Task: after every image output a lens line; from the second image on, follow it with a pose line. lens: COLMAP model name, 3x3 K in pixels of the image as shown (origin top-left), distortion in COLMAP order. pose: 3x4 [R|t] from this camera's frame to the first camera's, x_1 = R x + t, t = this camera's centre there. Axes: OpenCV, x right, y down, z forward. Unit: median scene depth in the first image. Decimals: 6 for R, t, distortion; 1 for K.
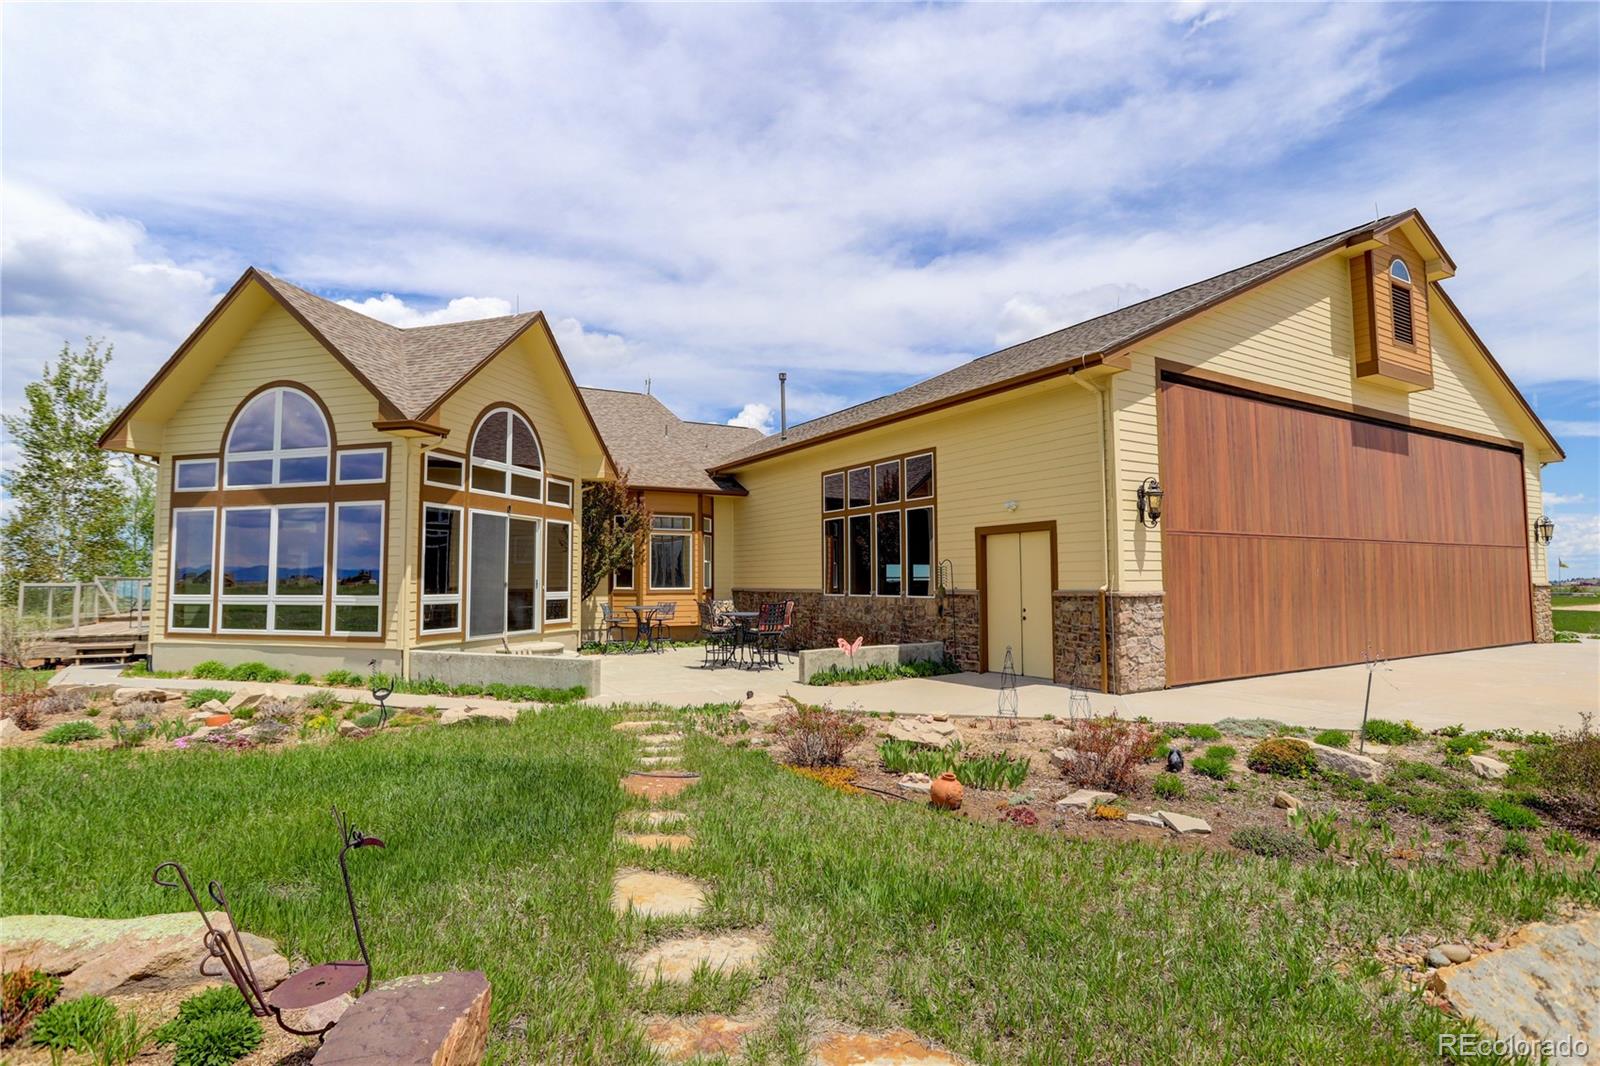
lens RADIAL K [[783.5, 0, 795.9], [0, 783.5, 523.4], [0, 0, 1]] dist [-0.057547, 0.037520]
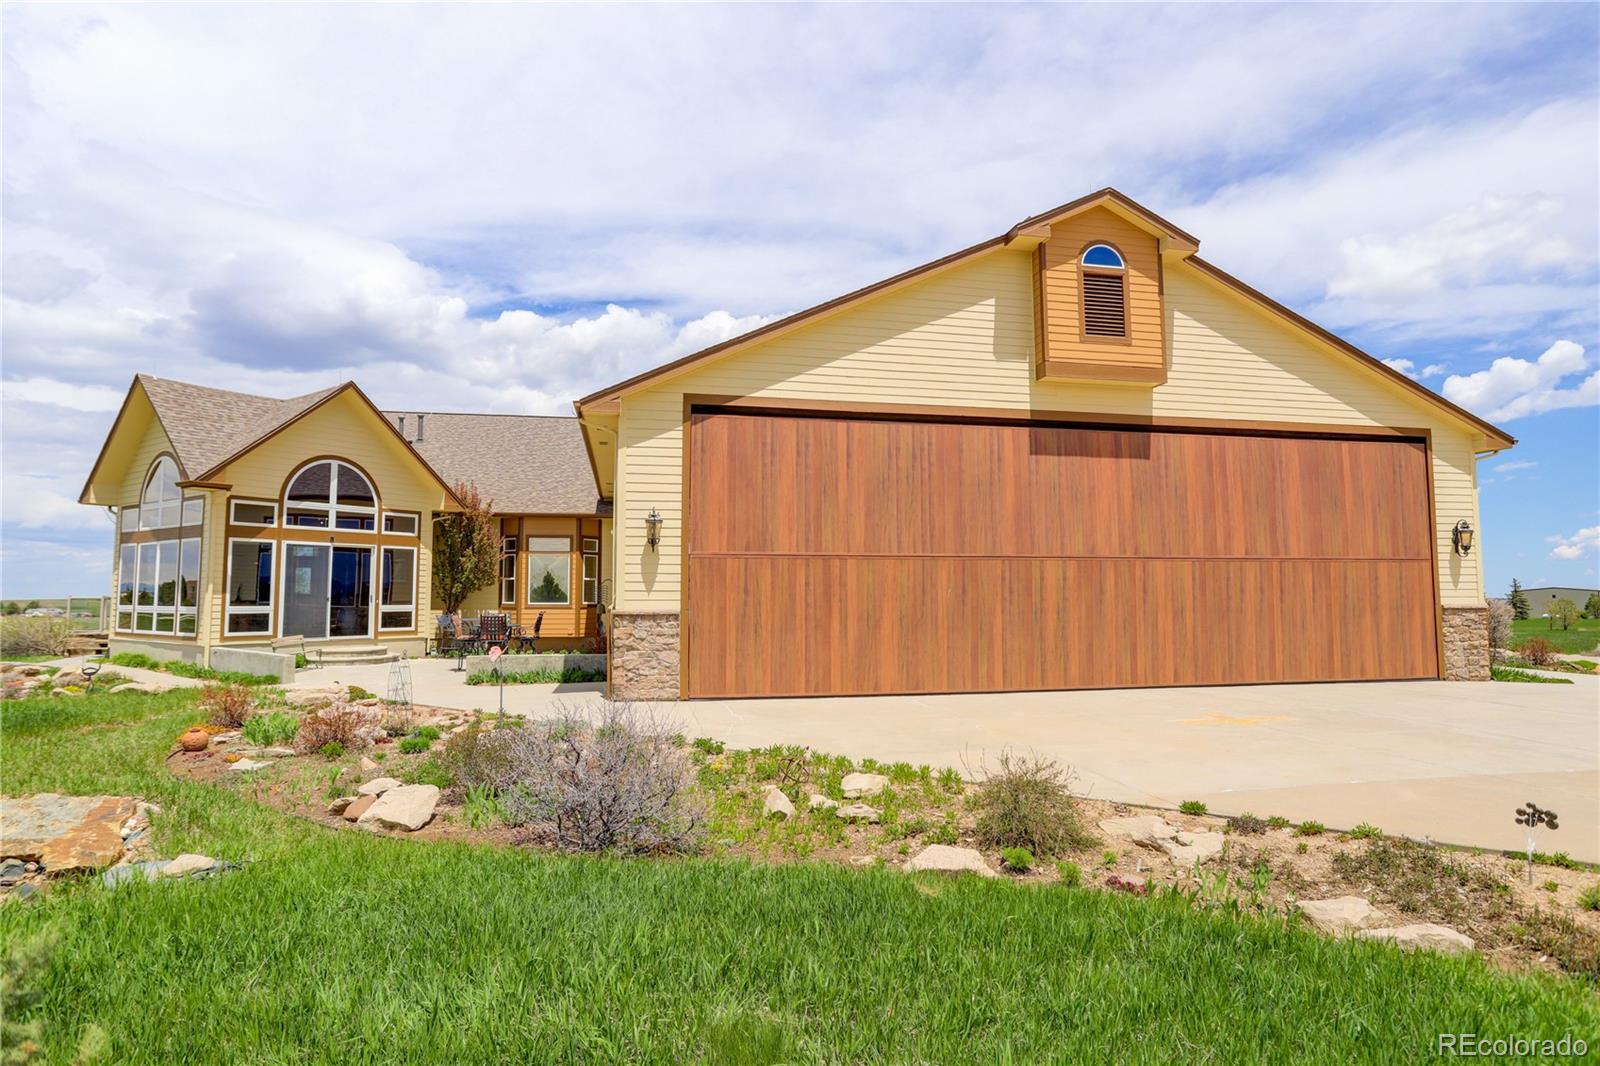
lens RADIAL K [[907.0, 0, 786.4], [0, 907.0, 568.6], [0, 0, 1]] dist [-0.048530, 0.037056]
pose [[0.940444, -0.005216, -0.339909, 0.821549], [0.019286, 0.999091, 0.038029, -0.013042], [0.339401, -0.042320, 0.939689, -0.116884]]
